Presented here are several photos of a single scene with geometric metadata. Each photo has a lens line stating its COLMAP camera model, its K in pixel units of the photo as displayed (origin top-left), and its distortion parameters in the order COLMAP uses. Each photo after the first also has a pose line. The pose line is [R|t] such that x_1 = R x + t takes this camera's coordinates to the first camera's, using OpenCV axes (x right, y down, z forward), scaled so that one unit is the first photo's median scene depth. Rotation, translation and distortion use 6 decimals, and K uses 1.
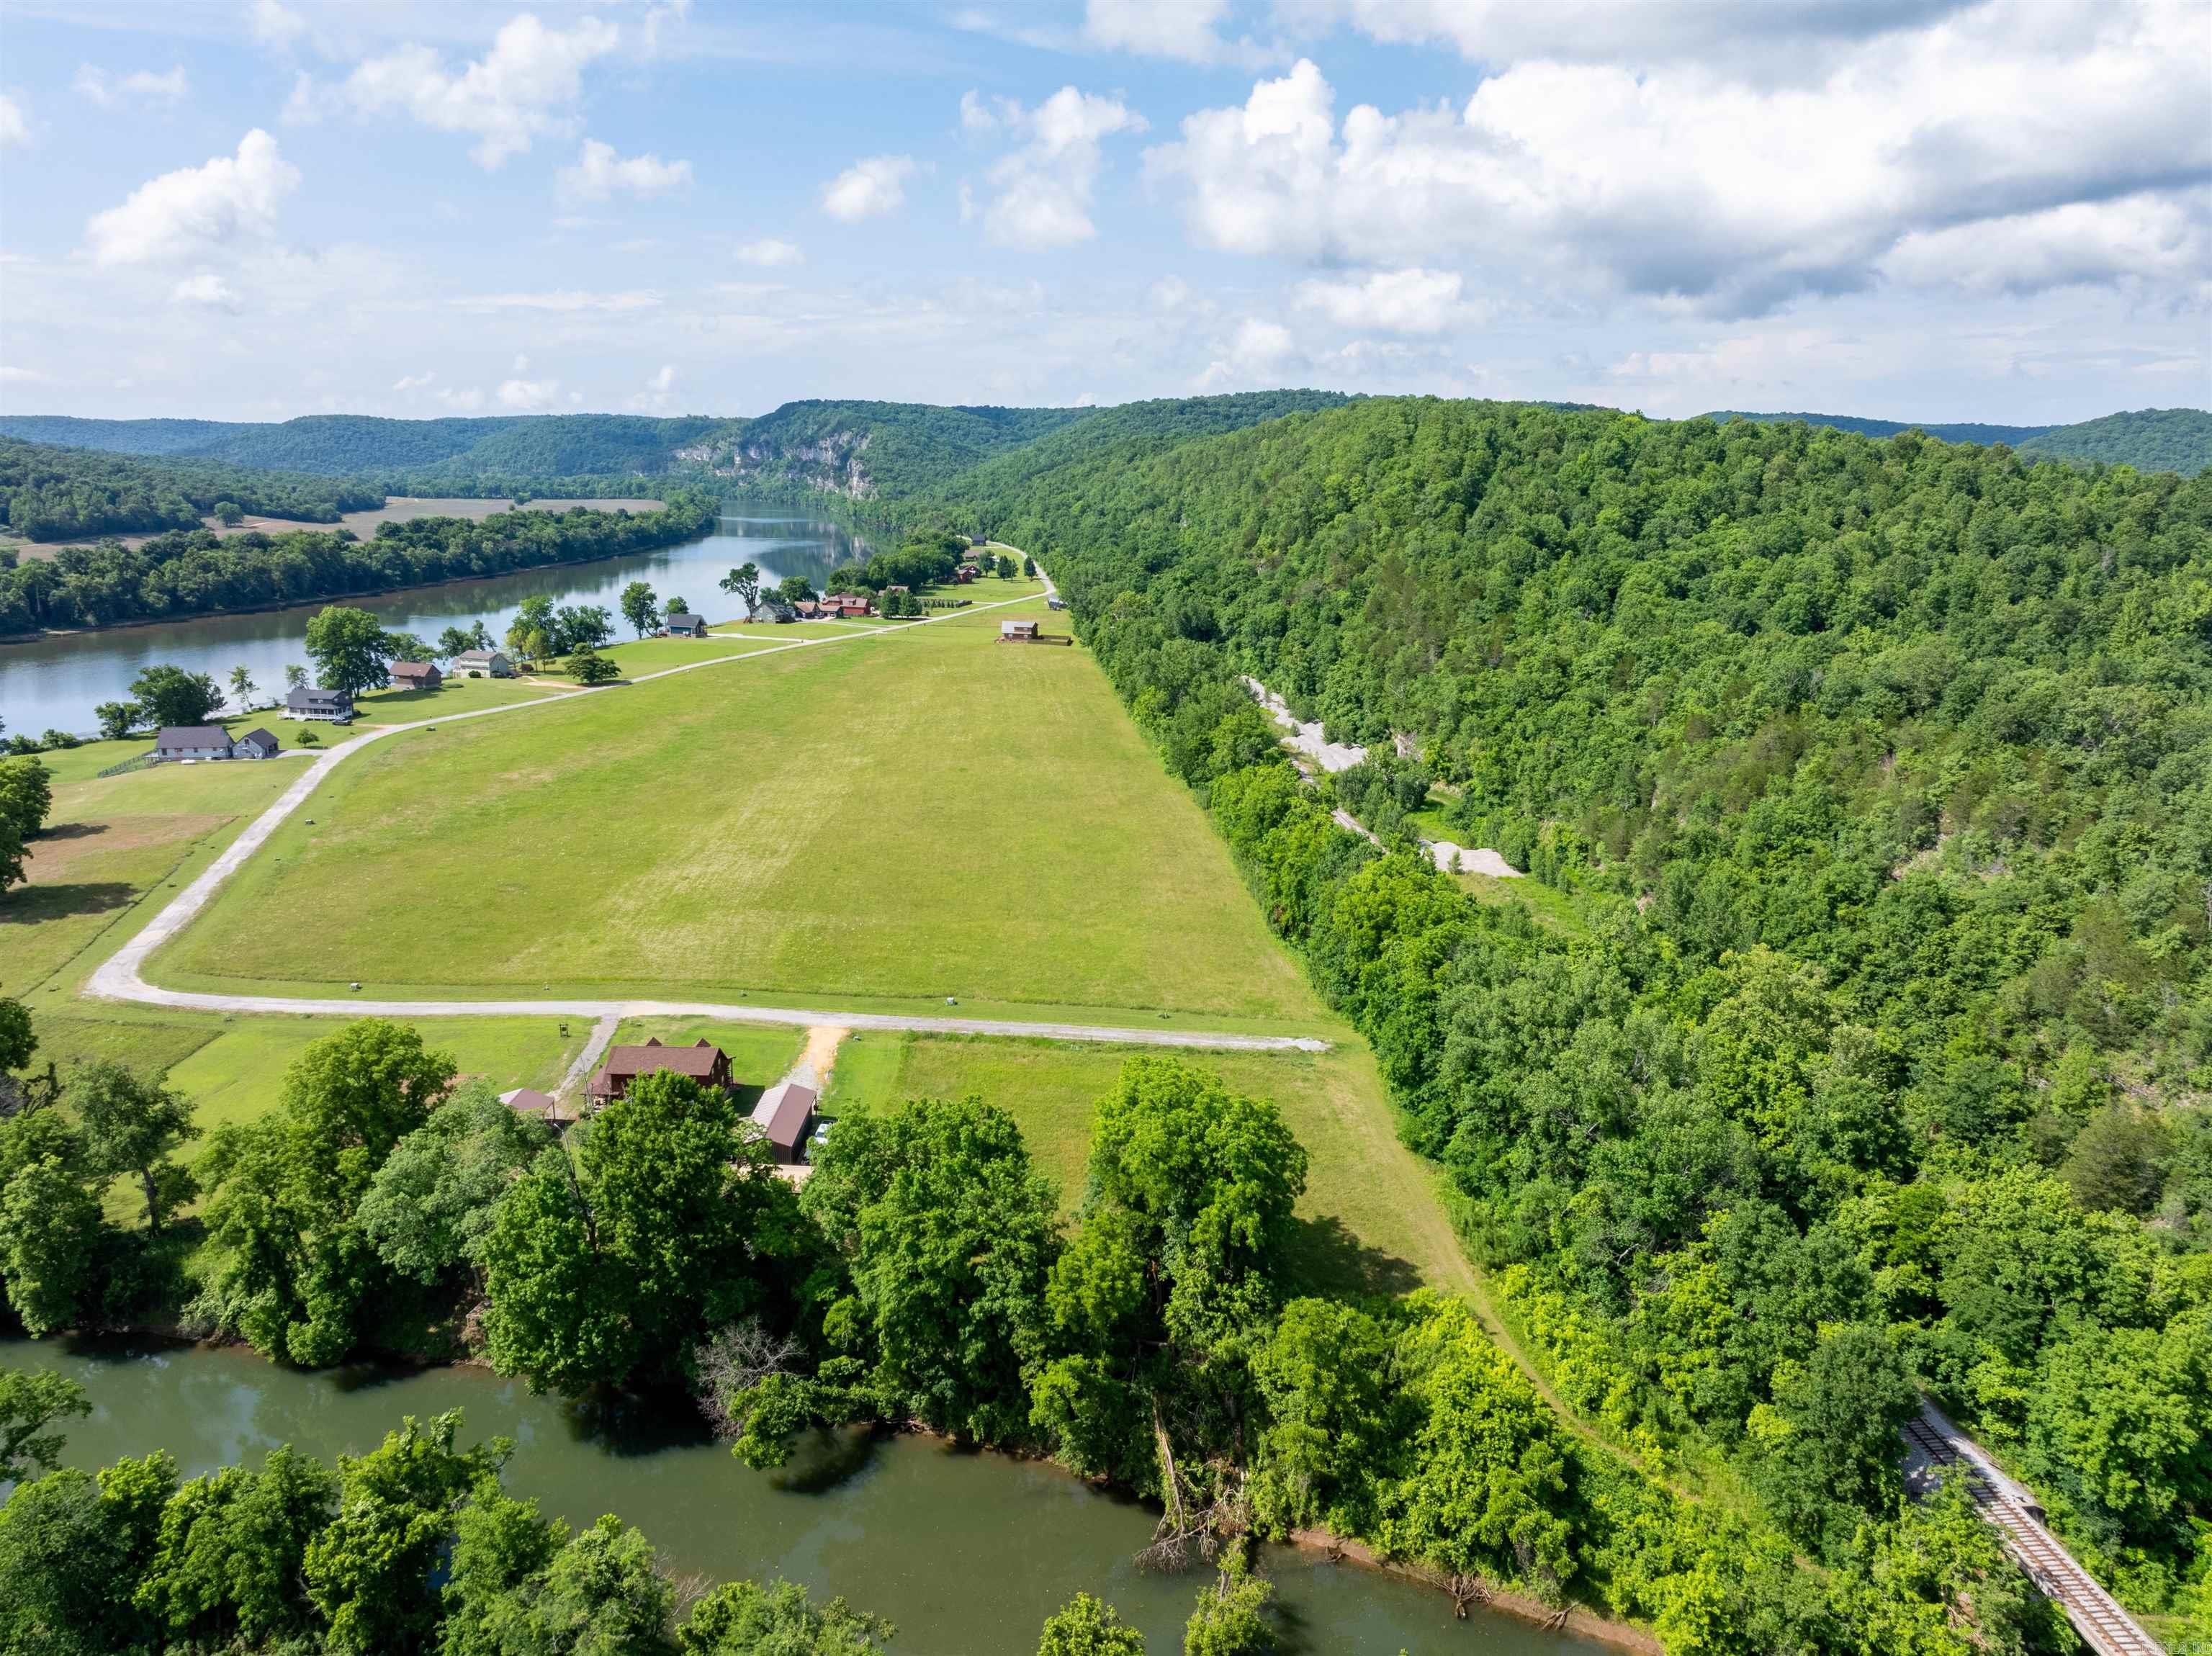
lens RADIAL K [[1560.0, 0, 1117.1], [0, 1560.0, 826.0], [0, 0, 1]] dist [-0.035233, 0.018988]
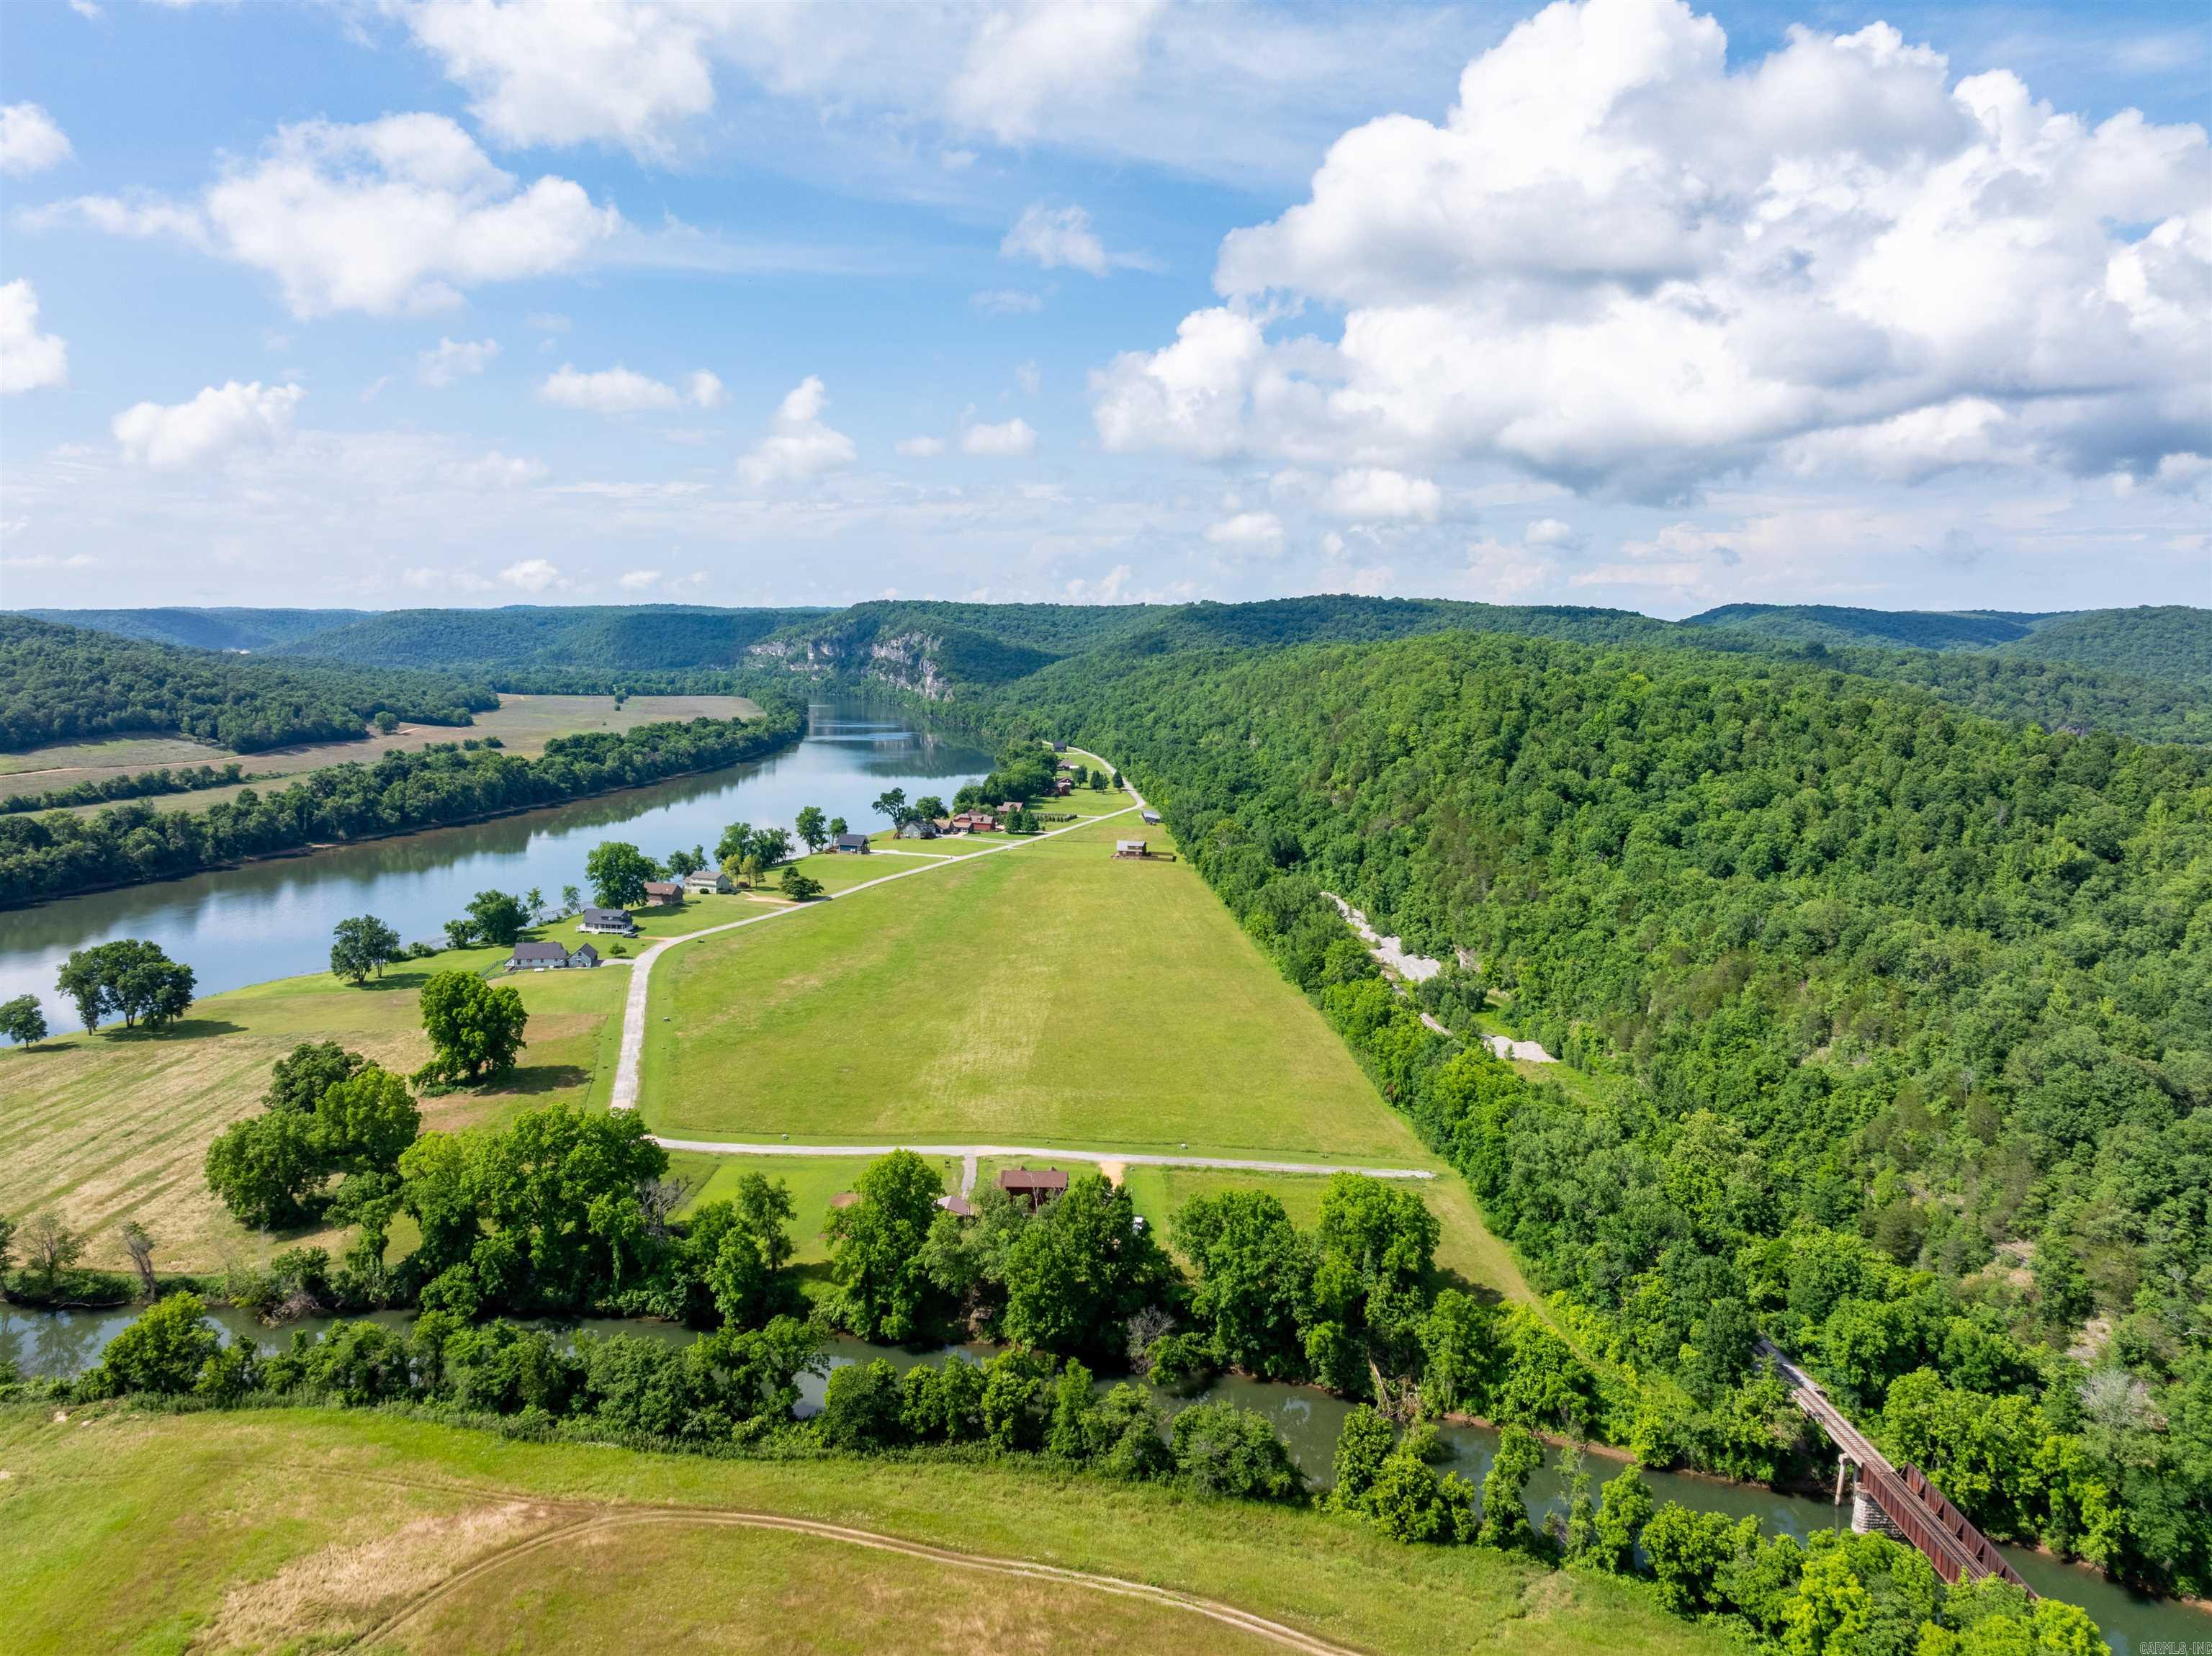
lens RADIAL K [[1560.0, 0, 1118.0], [0, 1560.0, 822.9], [0, 0, 1]] dist [-0.035233, 0.018988]
pose [[0.999778, -0.001547, -0.021005, -0.117045], [-0.000804, 0.993770, -0.111448, -0.027849], [0.021047, 0.111440, 0.993548, -0.469505]]
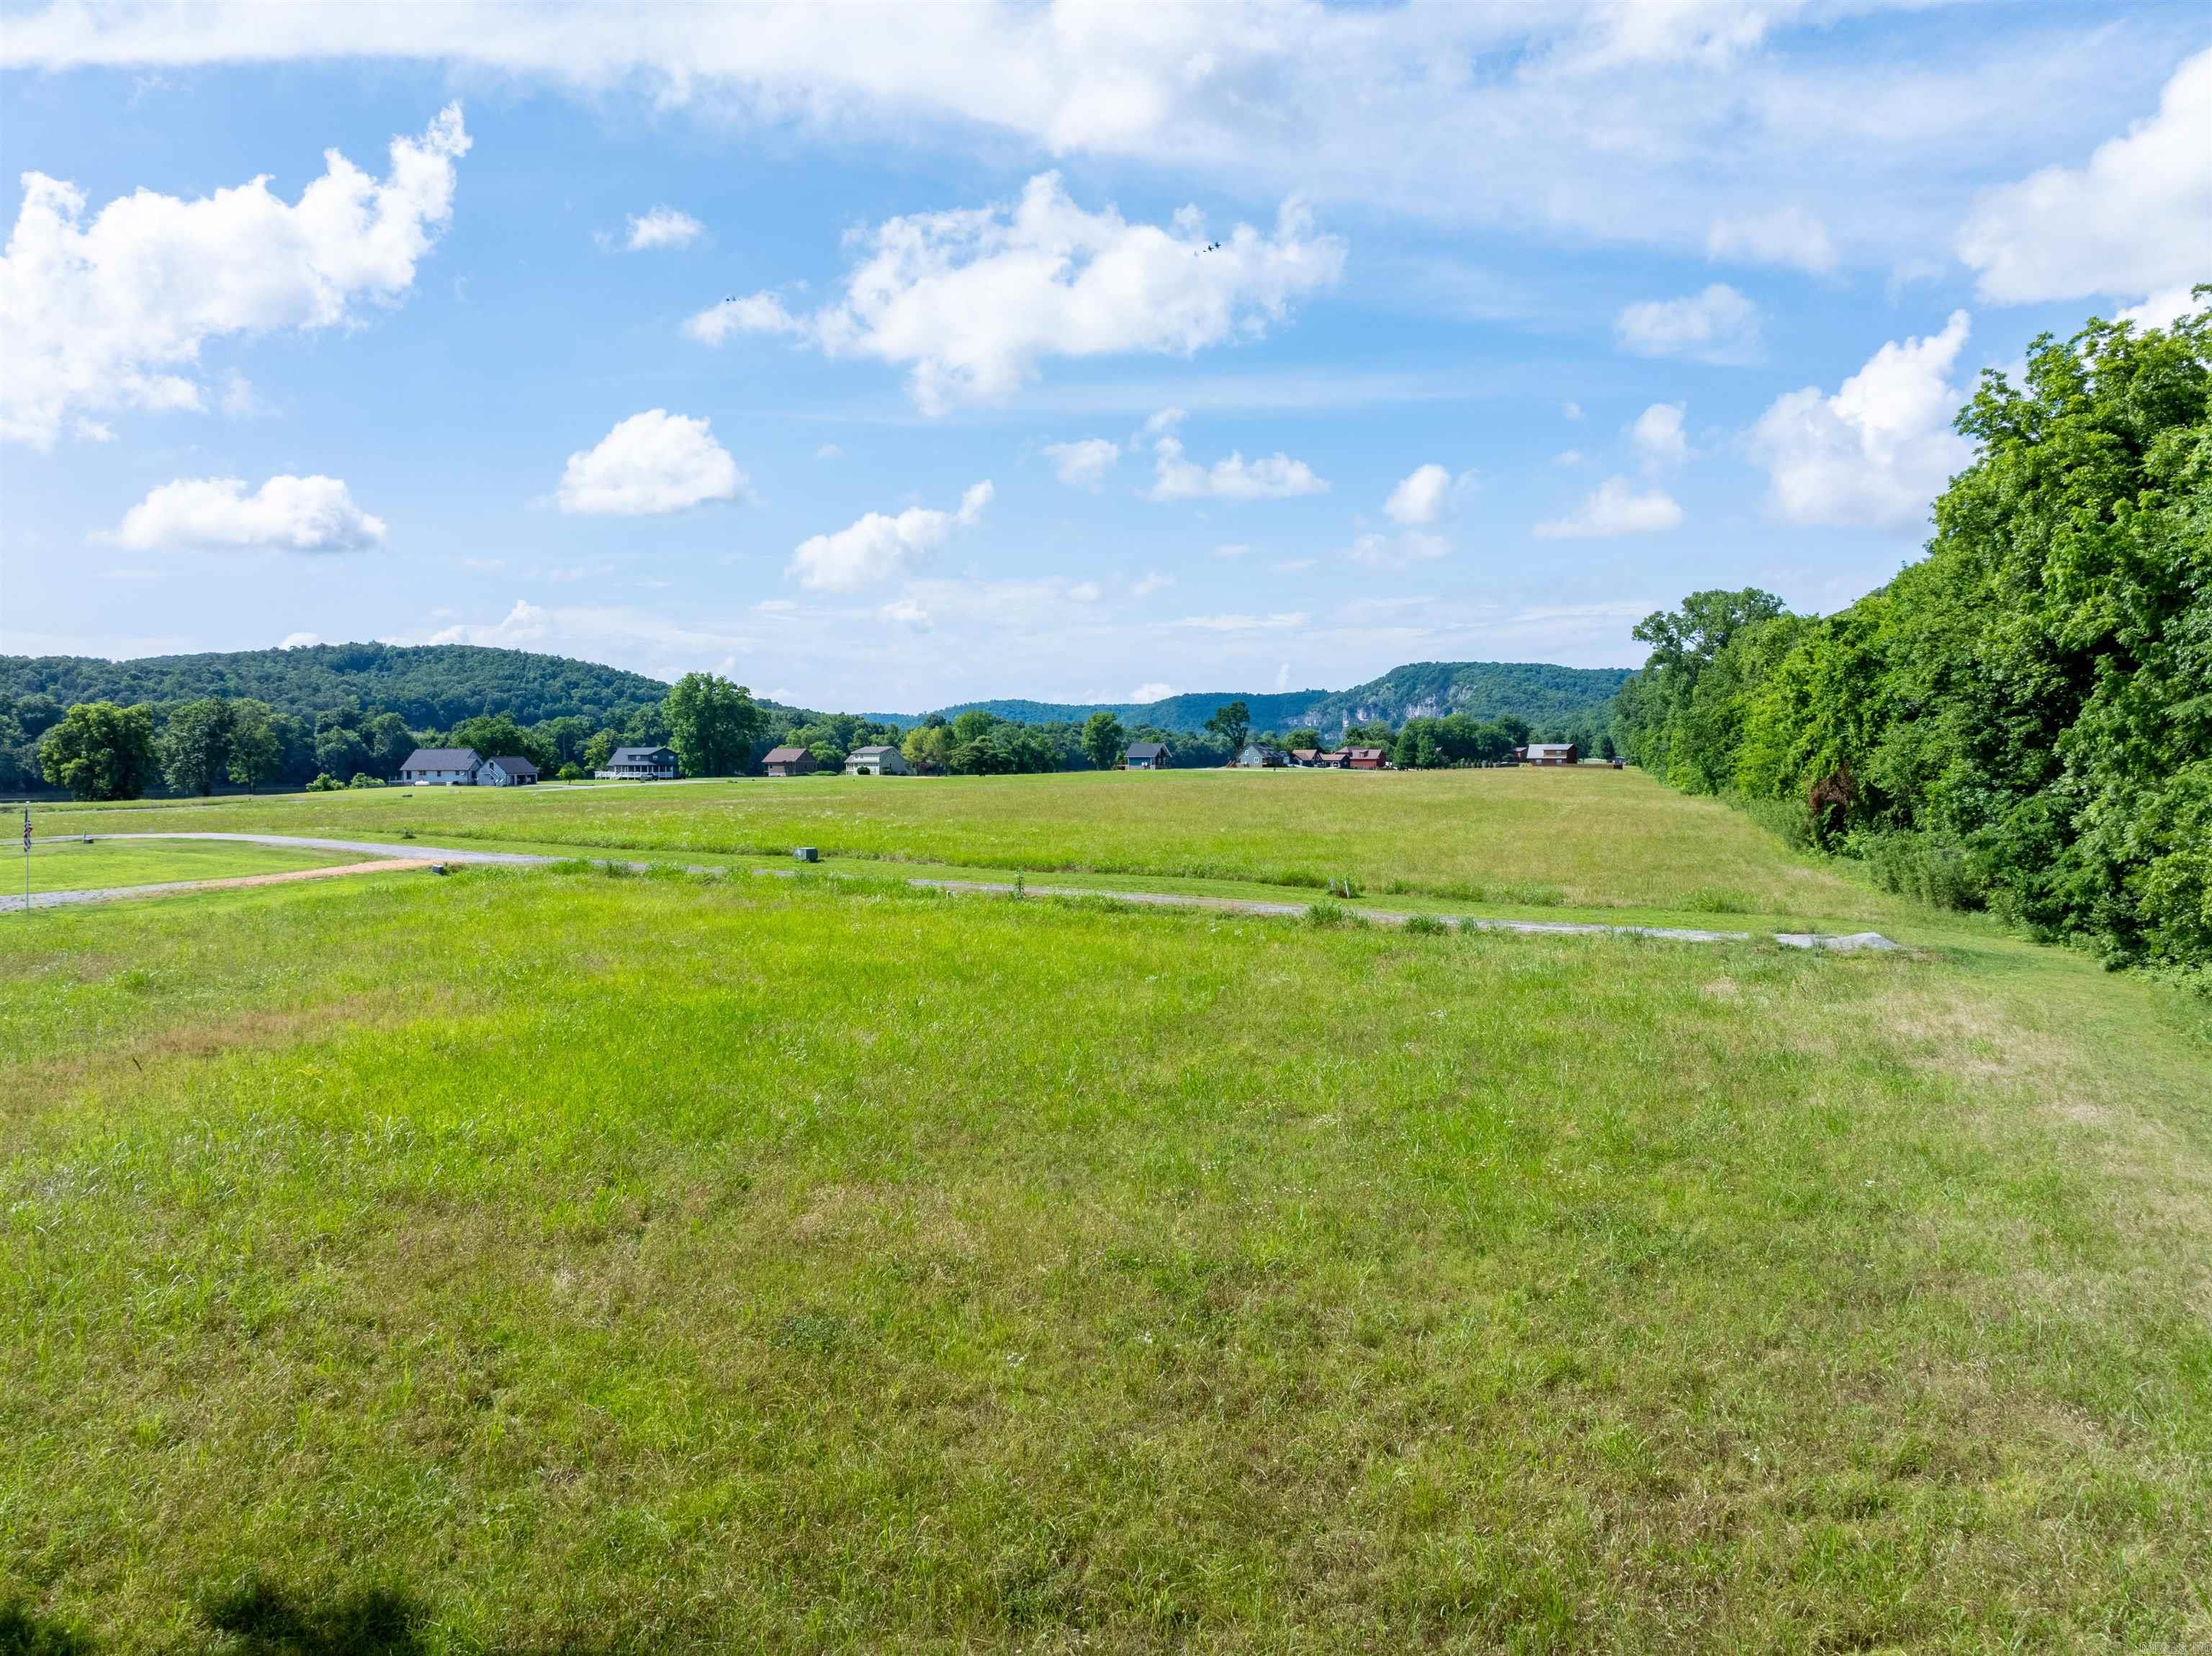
lens RADIAL K [[1560.0, 0, 1105.7], [0, 1560.0, 832.0], [0, 0, 1]] dist [-0.035233, 0.018988]
pose [[0.918478, 0.007607, -0.395399, 0.091820], [-0.081132, 0.982174, -0.169566, 0.139421], [0.387060, 0.187822, 0.902722, 0.581427]]
